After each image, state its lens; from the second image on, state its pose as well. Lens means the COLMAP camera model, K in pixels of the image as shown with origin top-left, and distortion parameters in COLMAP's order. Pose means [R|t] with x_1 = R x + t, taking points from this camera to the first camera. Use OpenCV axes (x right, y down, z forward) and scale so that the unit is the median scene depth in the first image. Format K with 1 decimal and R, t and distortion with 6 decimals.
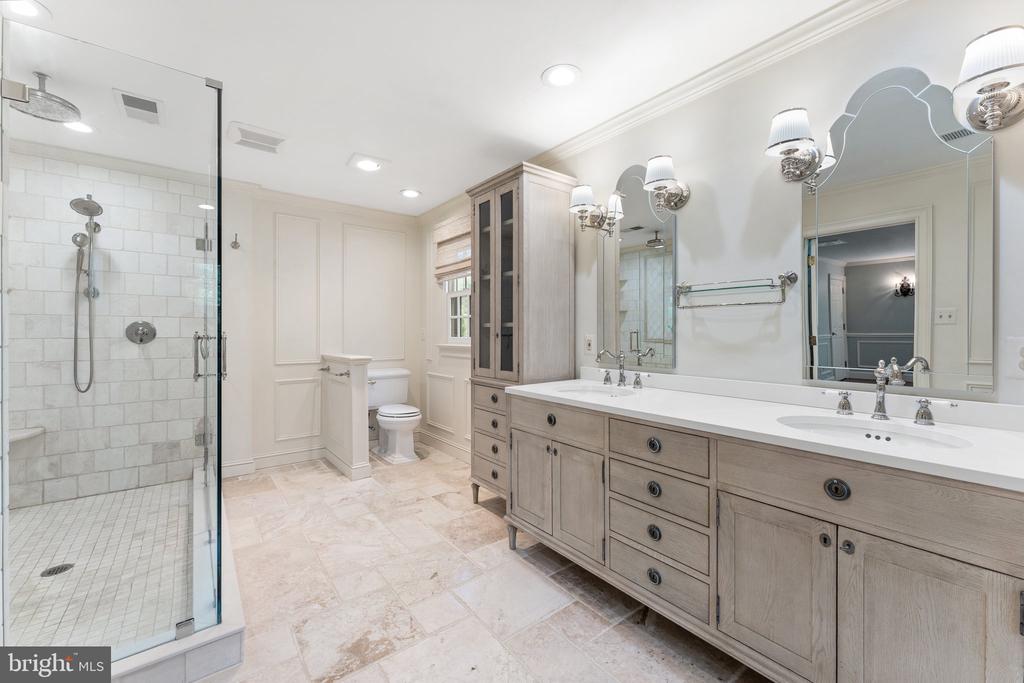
lens RADIAL K [[423.7, 0, 513.8], [0, 423.7, 326.8], [0, 0, 1]] dist [0.000475, 0.000028]
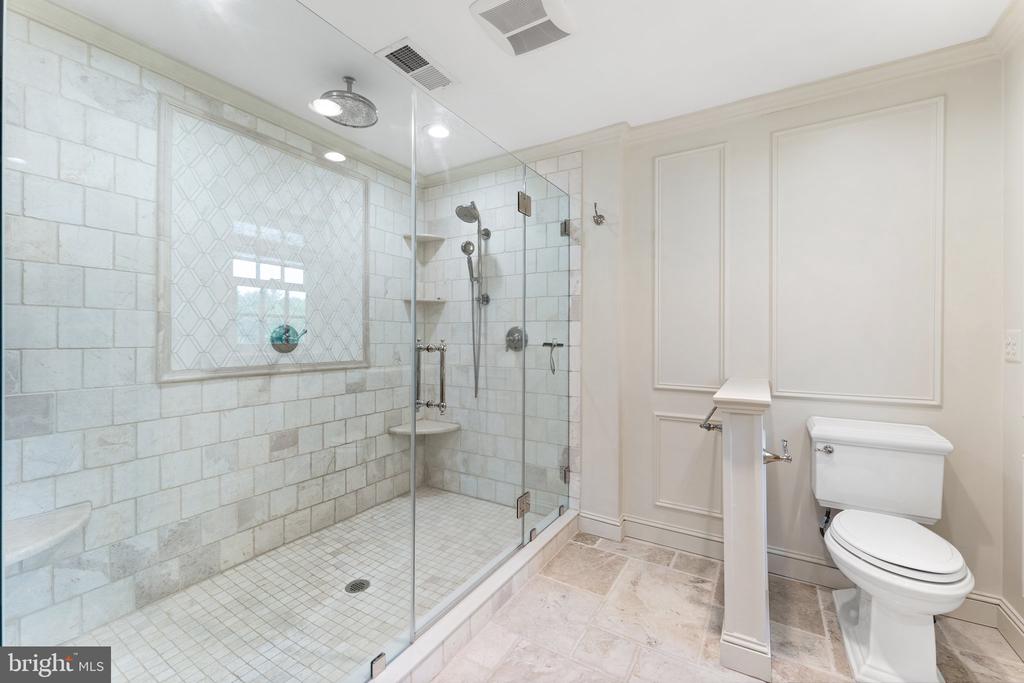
lens RADIAL K [[414.8, 0, 512.8], [0, 414.8, 339.2], [0, 0, 1]] dist [0.001700, 0.000096]
pose [[0.366120, 0.003417, -0.930561, -0.051460], [0.007468, 0.999950, 0.006610, 0.007902], [0.930538, -0.009370, 0.366076, 0.672777]]
